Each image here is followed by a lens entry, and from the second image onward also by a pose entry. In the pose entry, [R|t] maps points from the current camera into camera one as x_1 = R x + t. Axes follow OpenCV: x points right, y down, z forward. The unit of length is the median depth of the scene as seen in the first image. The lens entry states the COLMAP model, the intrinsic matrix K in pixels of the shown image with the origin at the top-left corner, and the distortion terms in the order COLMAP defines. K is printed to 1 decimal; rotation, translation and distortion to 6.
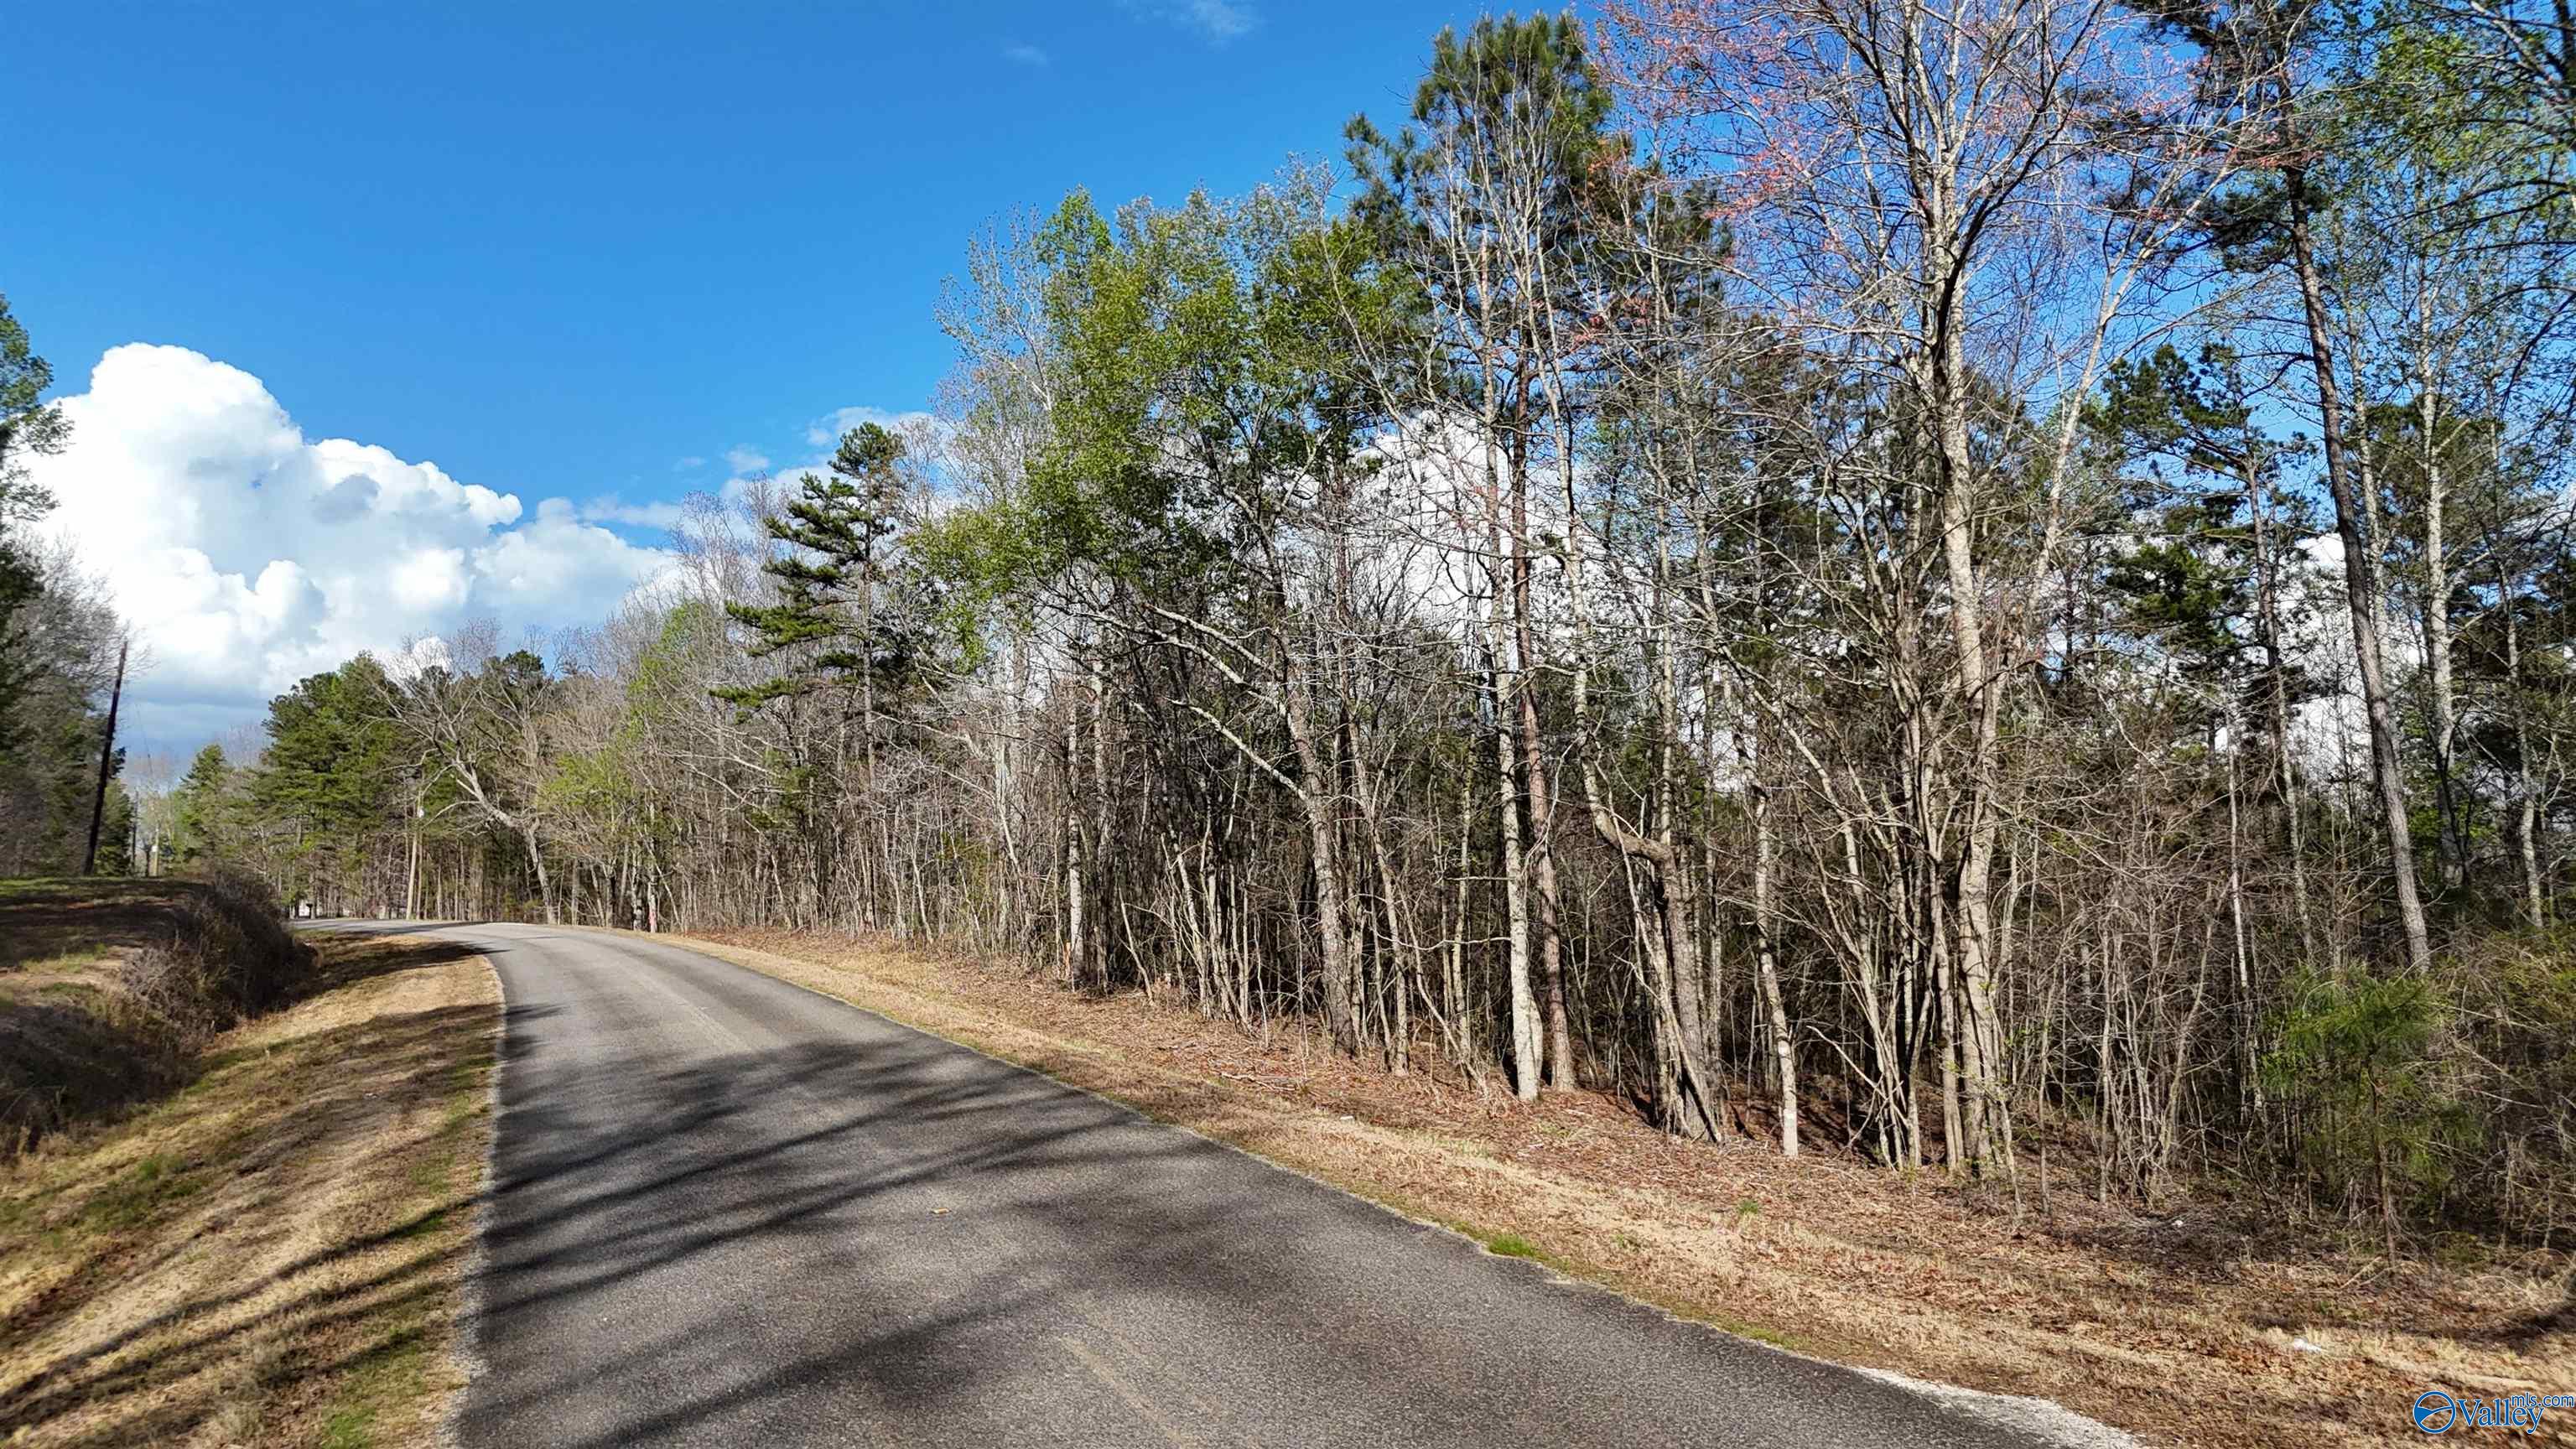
lens RADIAL K [[1865.3, 0, 1300.2], [0, 1865.3, 718.8], [0, 0, 1]] dist [0.076995, -0.077611]
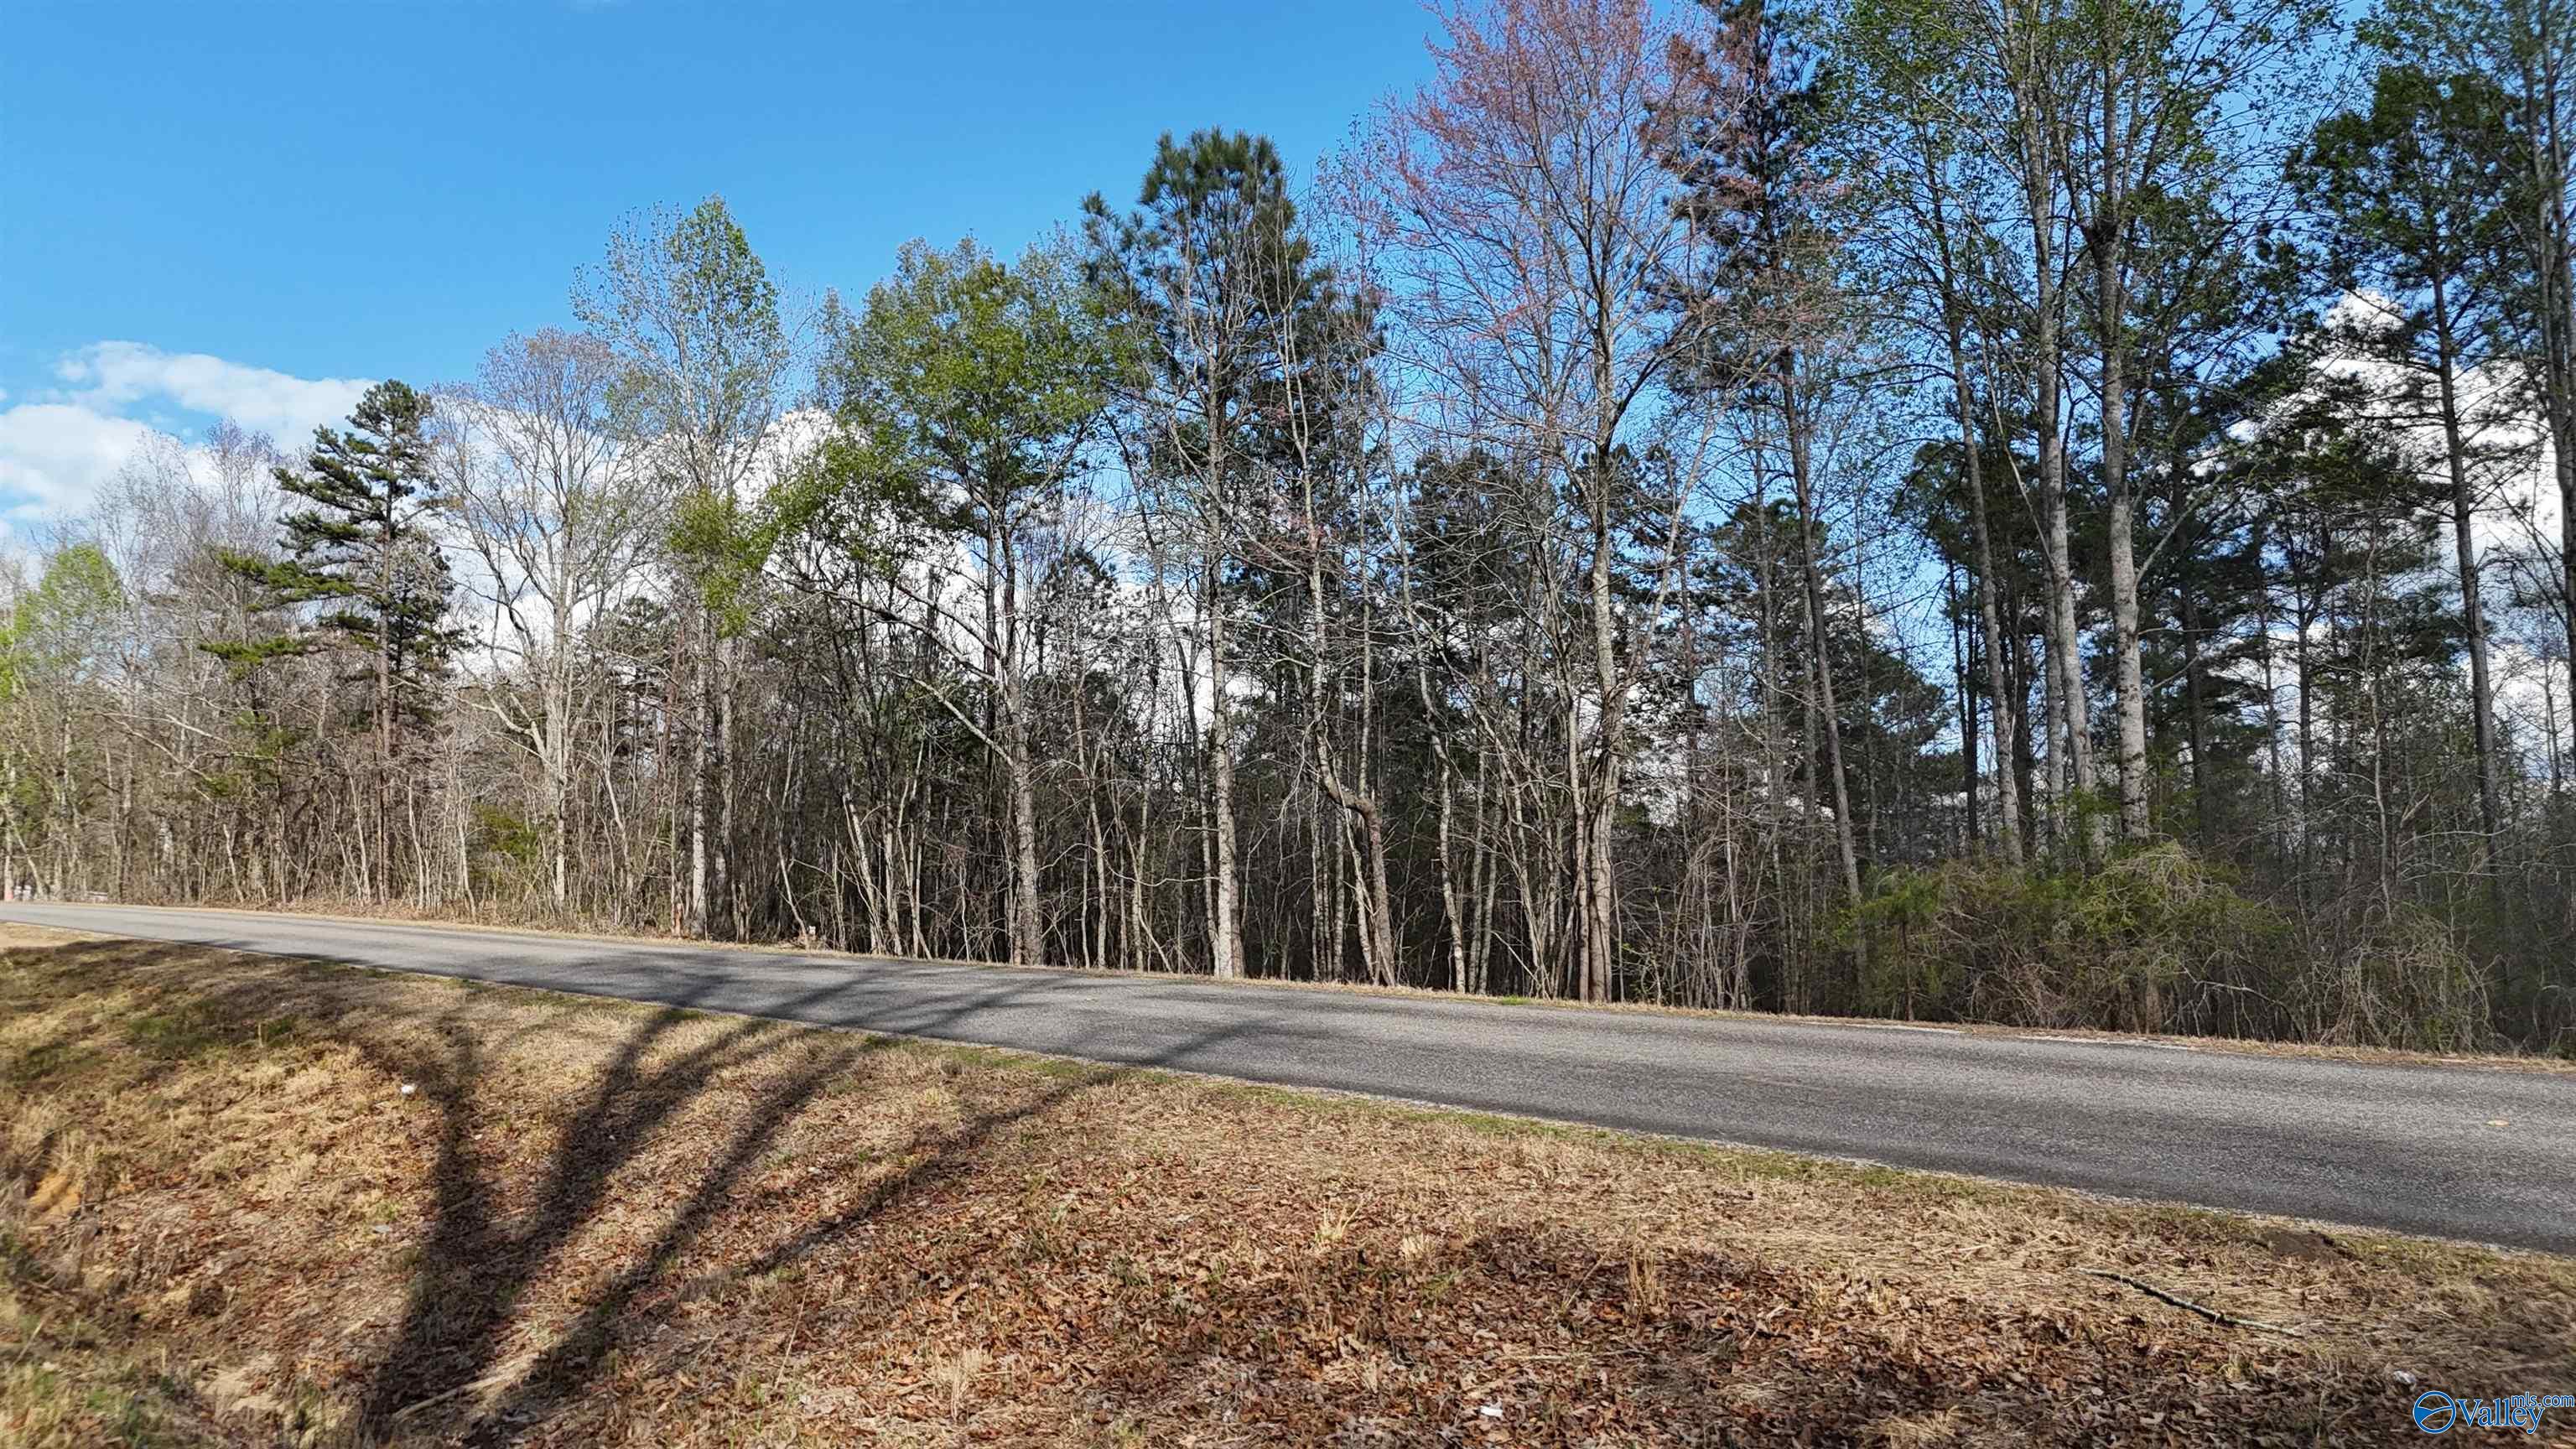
lens RADIAL K [[1865.3, 0, 1303.7], [0, 1865.3, 691.5], [0, 0, 1]] dist [0.076995, -0.077611]
pose [[0.944159, 0.056330, 0.324638, -0.453882], [-0.047969, 0.998280, -0.033708, 0.062374], [-0.325979, 0.016253, 0.945237, -0.350387]]
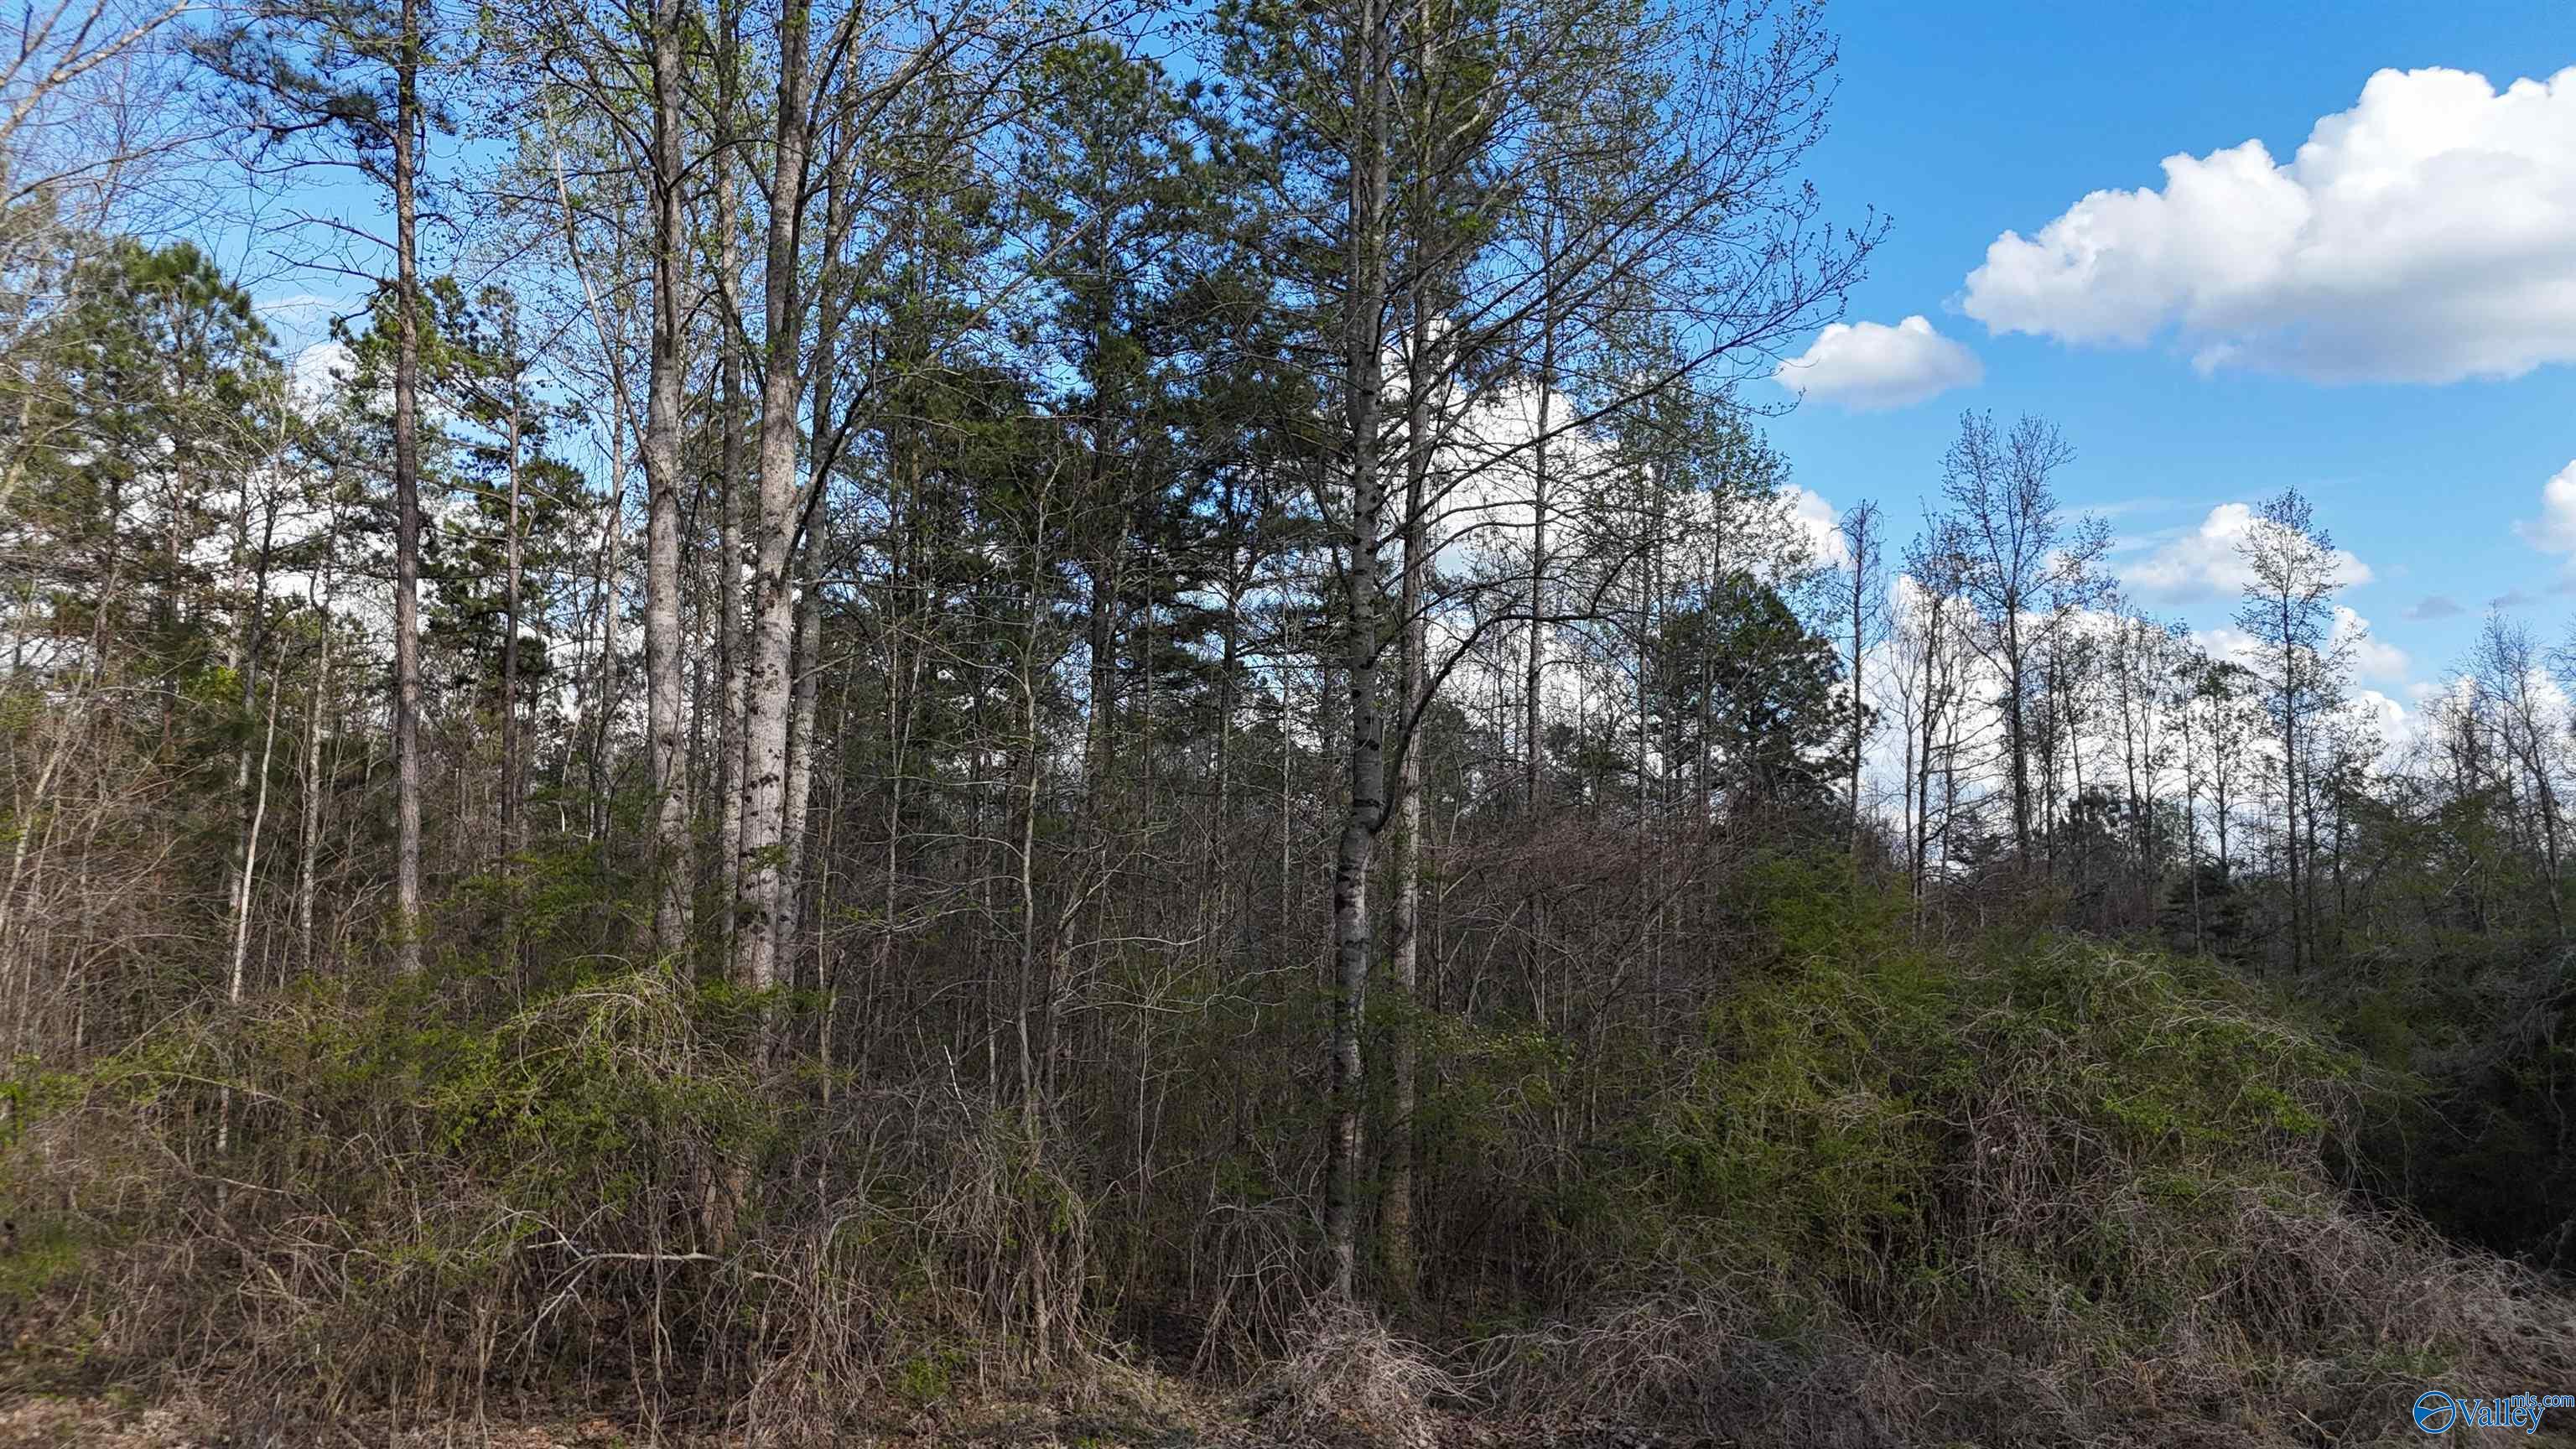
lens RADIAL K [[1865.3, 0, 1281.9], [0, 1865.3, 723.8], [0, 0, 1]] dist [0.076995, -0.077611]
pose [[0.722179, 0.081888, 0.686842, 0.450584], [-0.102694, 0.994656, -0.010609, -0.041484], [-0.684040, -0.062873, 0.726730, 0.132197]]
